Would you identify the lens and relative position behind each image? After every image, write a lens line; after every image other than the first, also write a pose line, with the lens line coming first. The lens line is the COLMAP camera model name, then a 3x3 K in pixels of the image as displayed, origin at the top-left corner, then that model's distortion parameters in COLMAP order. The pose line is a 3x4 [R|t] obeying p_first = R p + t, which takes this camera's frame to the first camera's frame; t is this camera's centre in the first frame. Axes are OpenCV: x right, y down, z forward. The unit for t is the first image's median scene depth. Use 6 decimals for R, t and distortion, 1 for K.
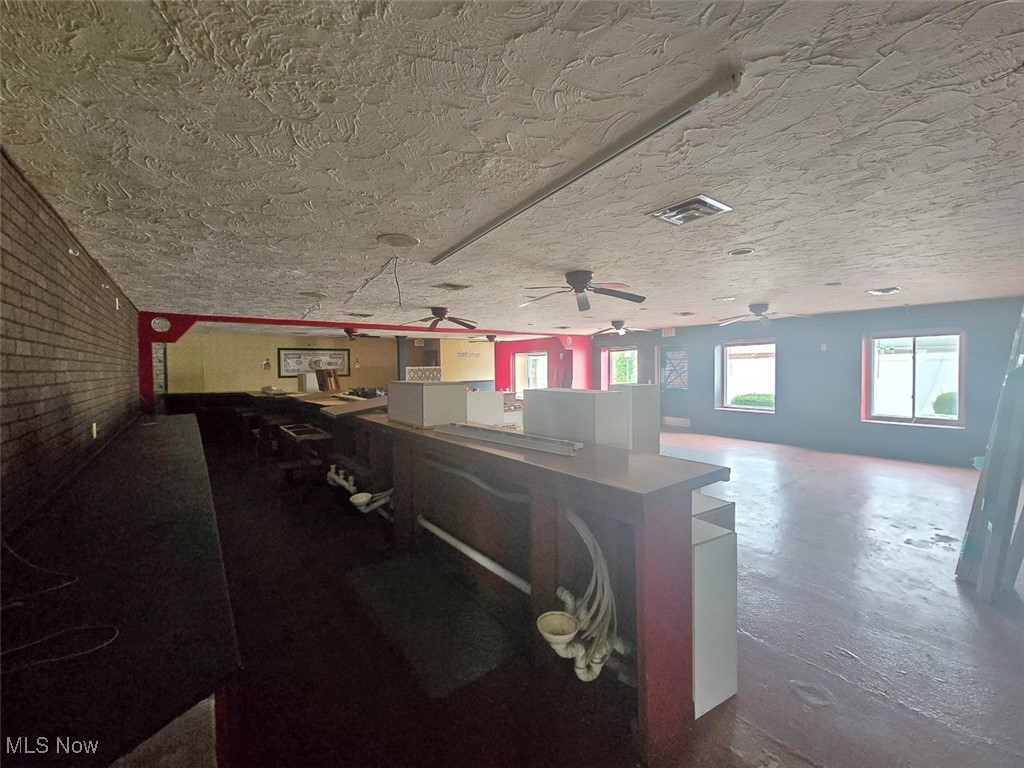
lens RADIAL K [[419.6, 0, 507.5], [0, 419.6, 377.8], [0, 0, 1]] dist [-0.000262, 0.000379]
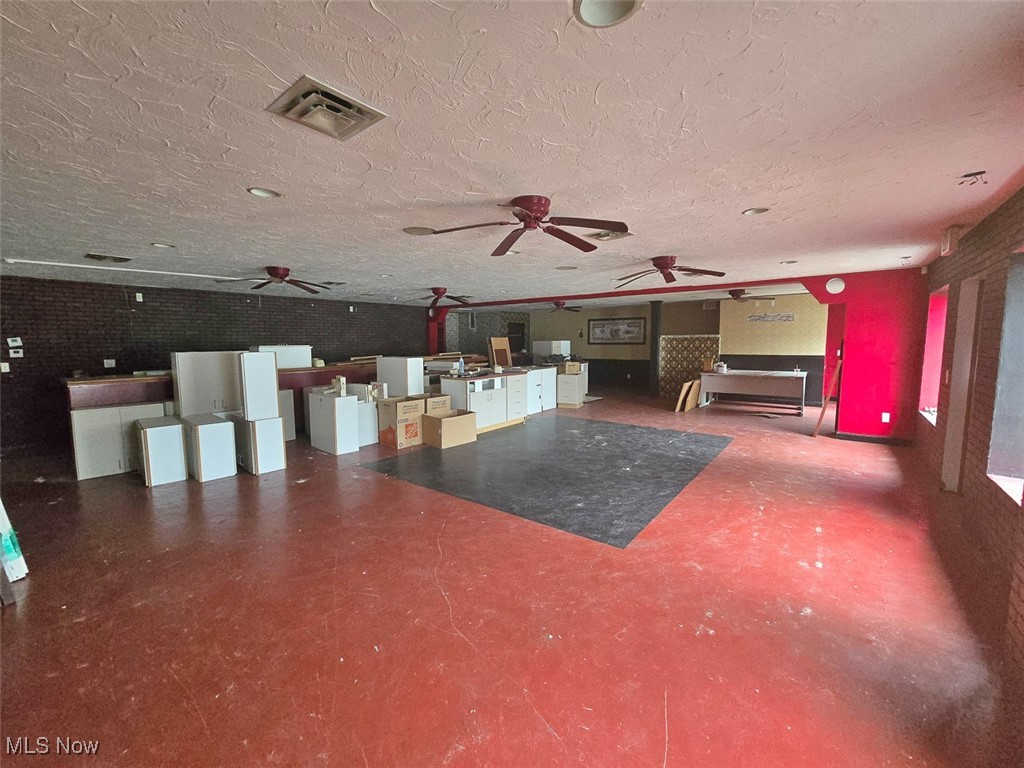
lens RADIAL K [[419.6, 0, 507.5], [0, 419.6, 377.8], [0, 0, 1]] dist [-0.000262, 0.000379]
pose [[0.245930, 0.100074, -0.964108, 0.563668], [-0.021163, 0.994973, 0.097879, -0.017375], [0.969057, -0.003668, 0.246811, 0.477223]]
